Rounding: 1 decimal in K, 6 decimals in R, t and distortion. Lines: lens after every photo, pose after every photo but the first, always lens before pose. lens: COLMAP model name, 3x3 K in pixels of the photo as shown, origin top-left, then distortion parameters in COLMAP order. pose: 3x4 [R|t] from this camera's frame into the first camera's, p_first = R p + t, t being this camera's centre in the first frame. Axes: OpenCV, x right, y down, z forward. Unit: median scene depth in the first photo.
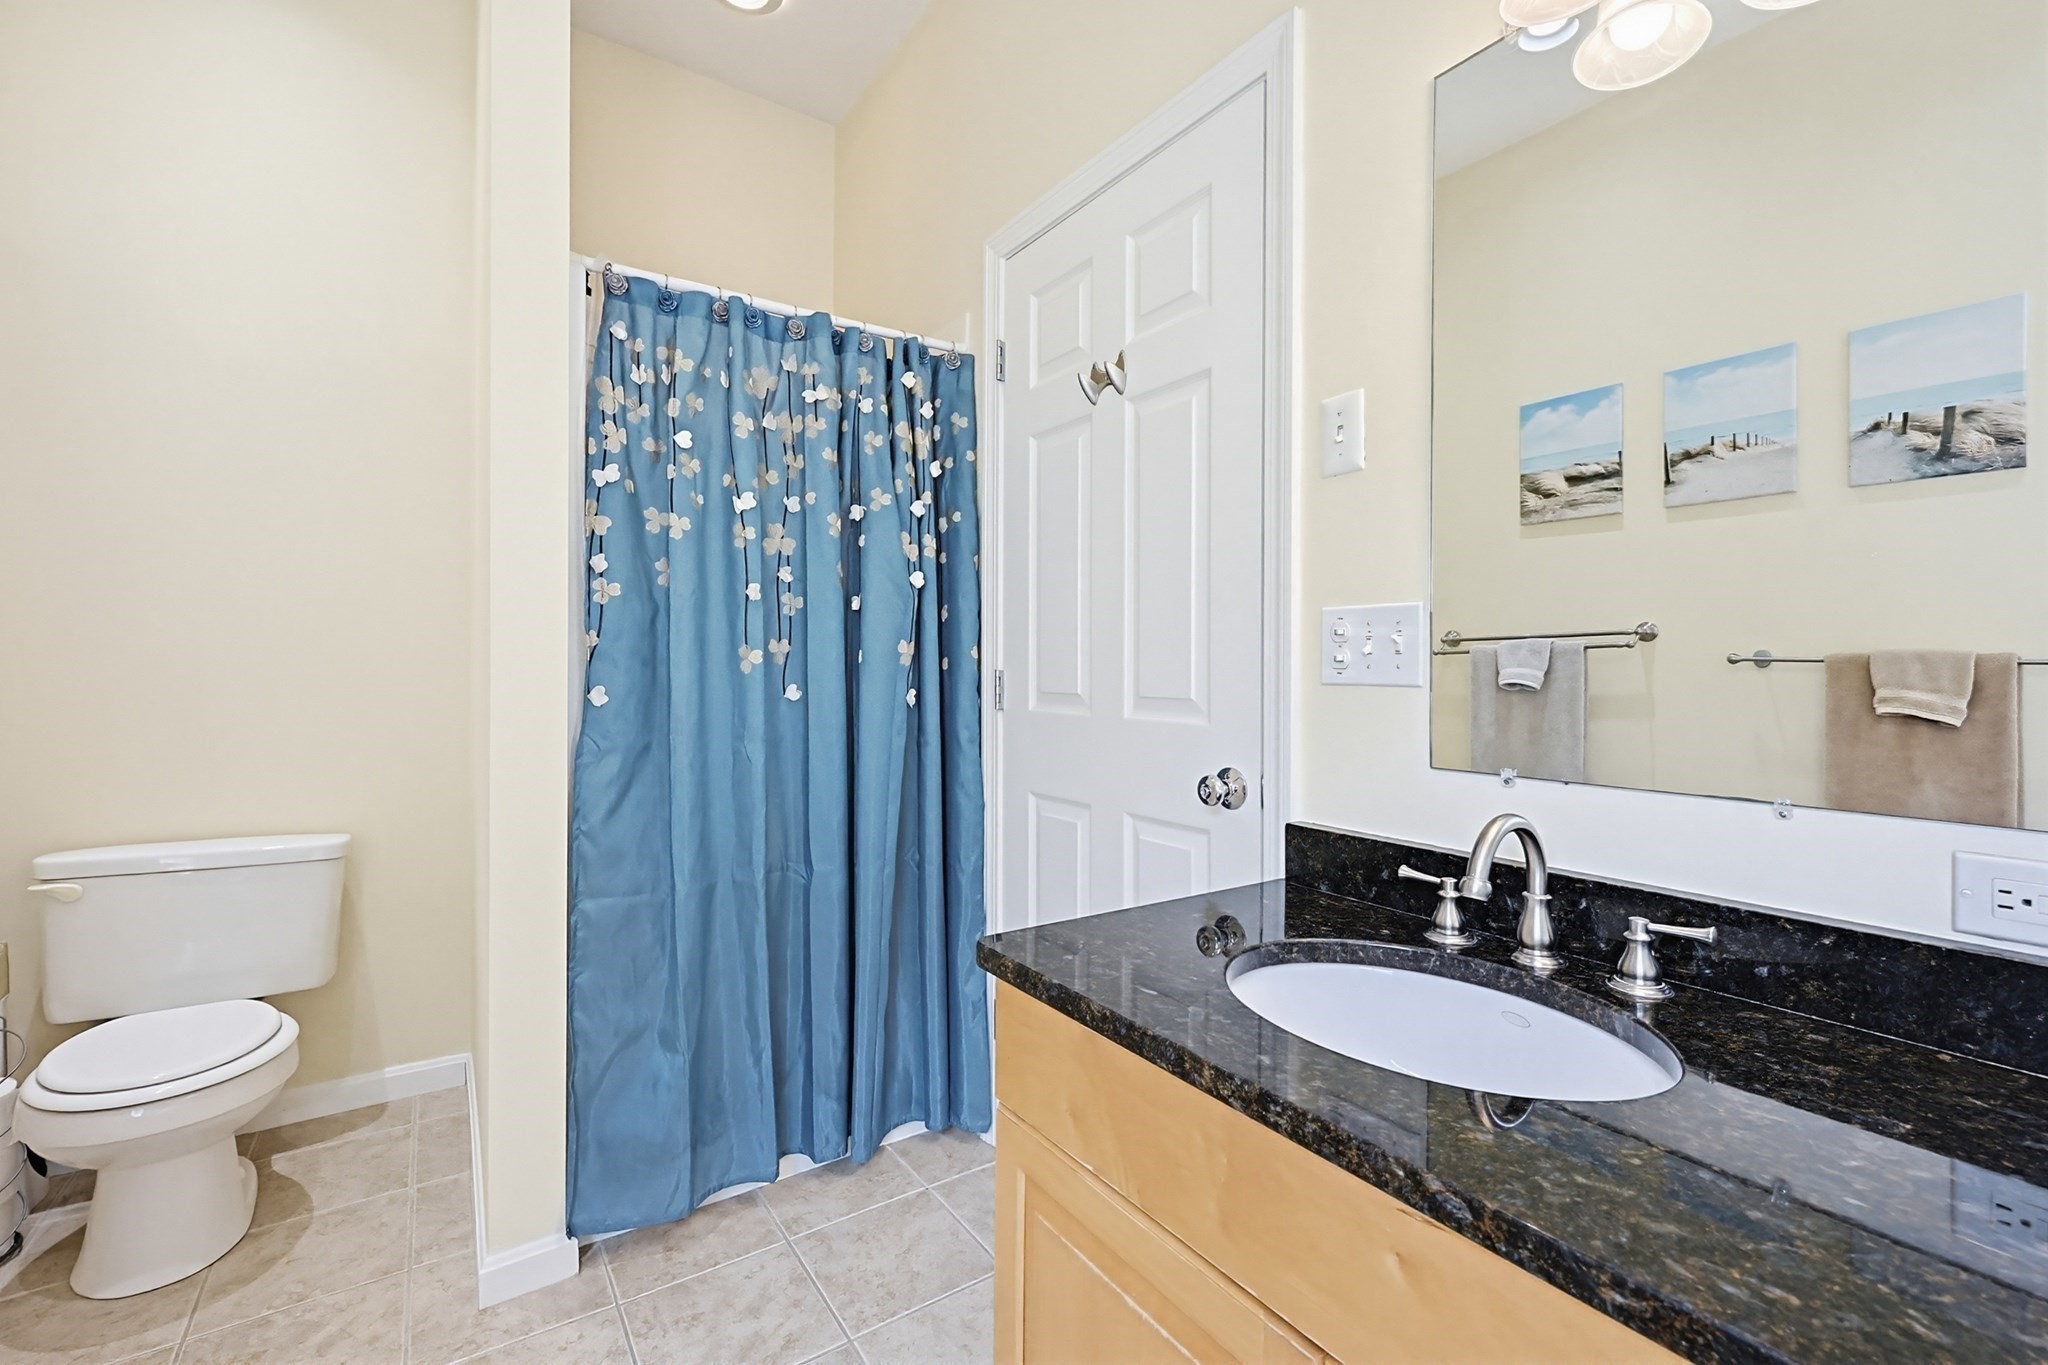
lens RADIAL K [[866.0, 0, 1030.3], [0, 866.0, 652.1], [0, 0, 1]] dist [-0.000833, 0.000147]
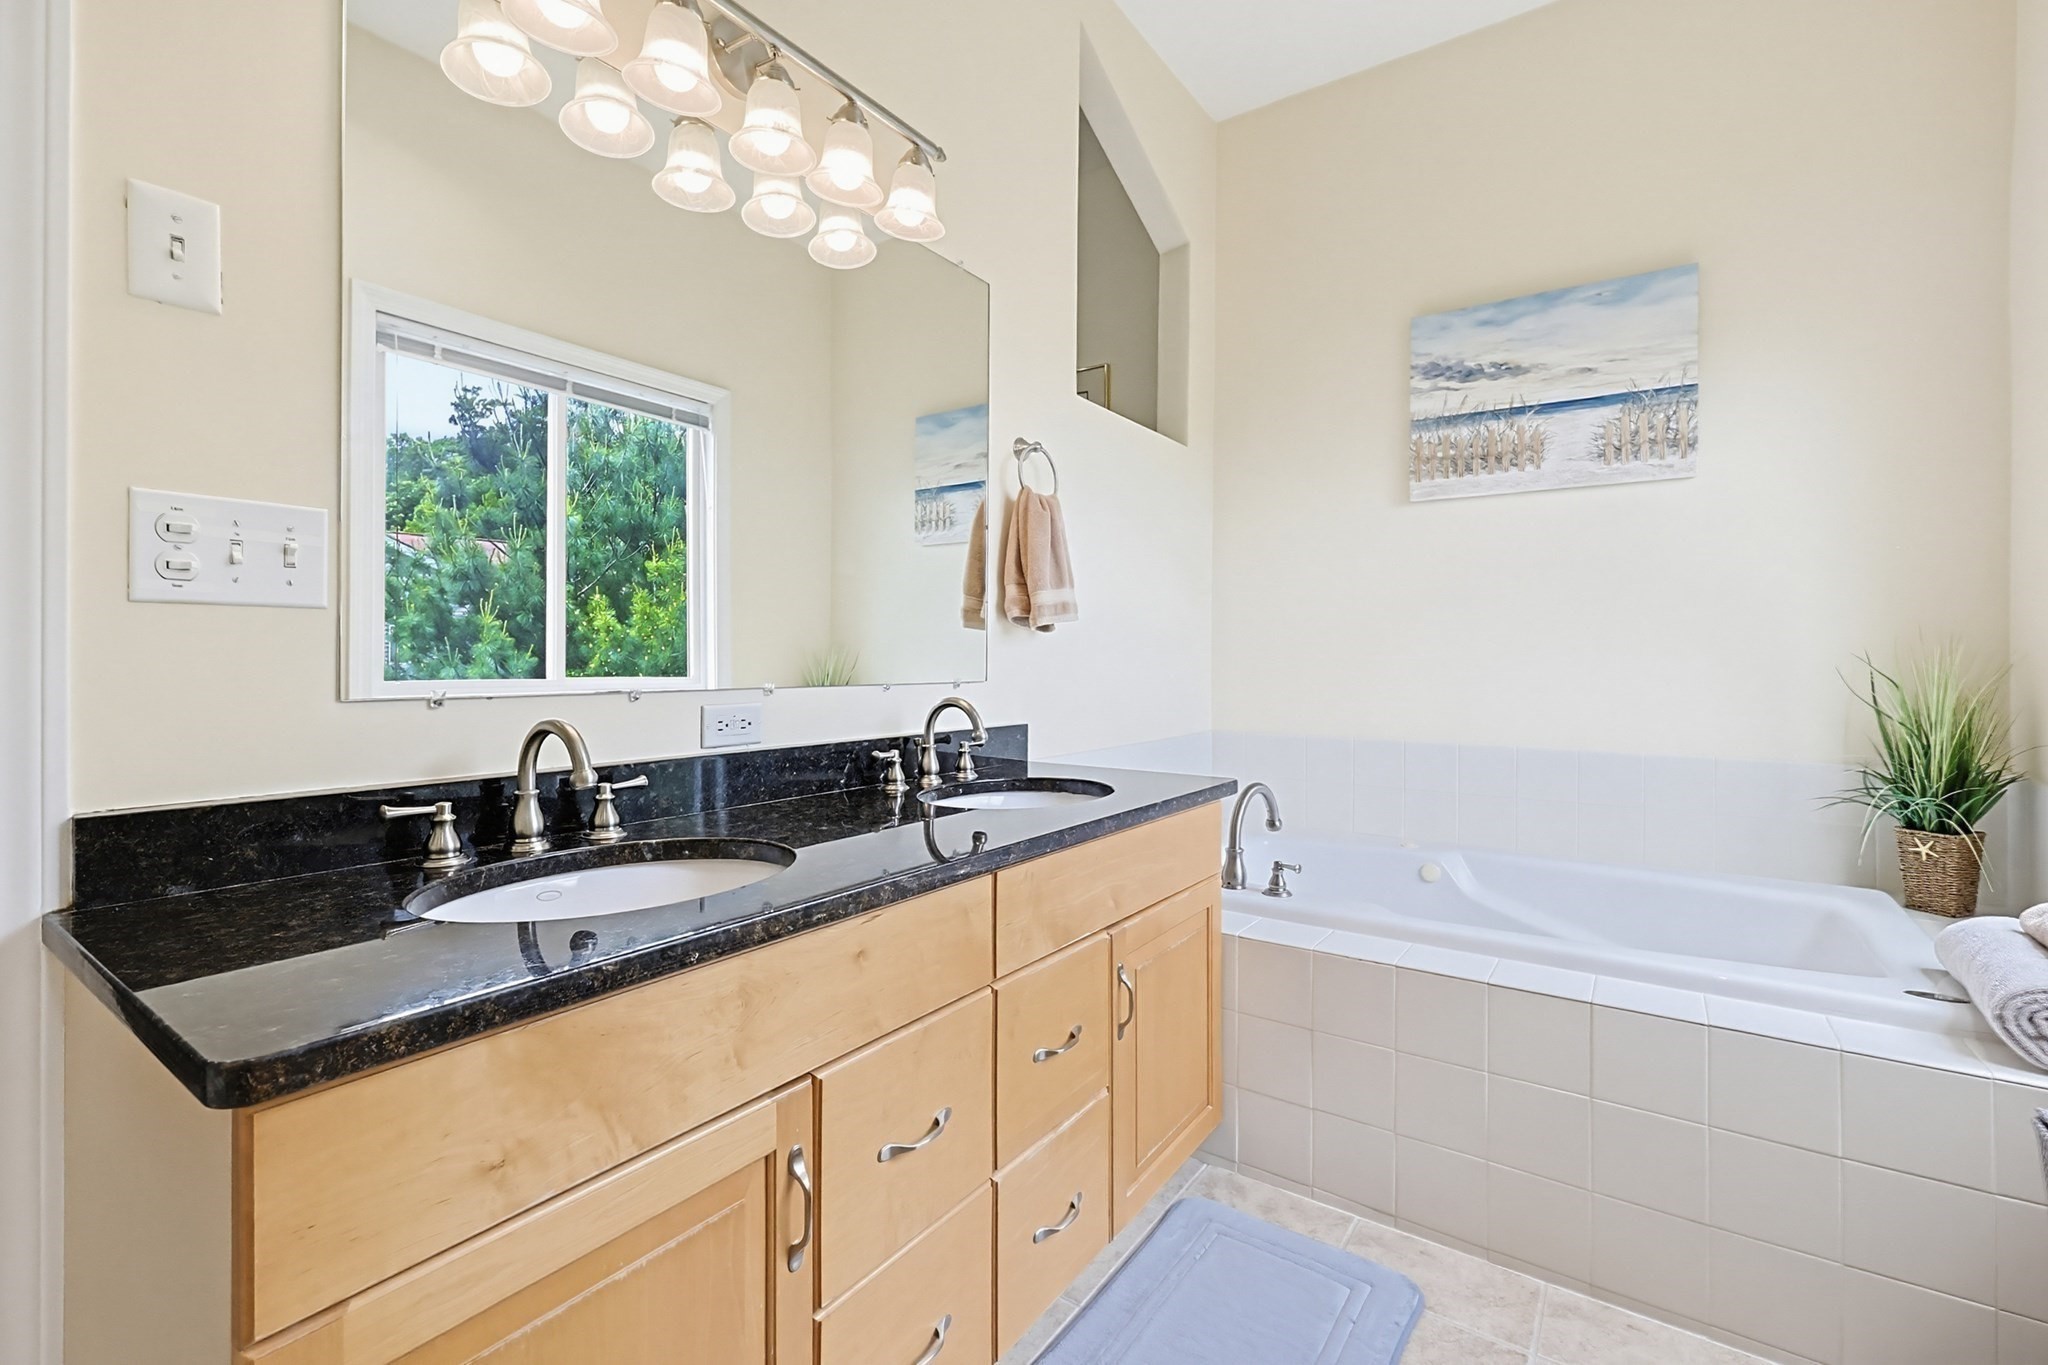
lens RADIAL K [[891.0, 0, 1034.4], [0, 891.0, 655.3], [0, 0, 1]] dist [0.001318, -0.000258]
pose [[-0.363499, -0.006099, 0.931574, -0.707147], [-0.035336, 0.999349, -0.007245, 0.075177], [-0.930924, -0.035552, -0.363478, 0.740132]]
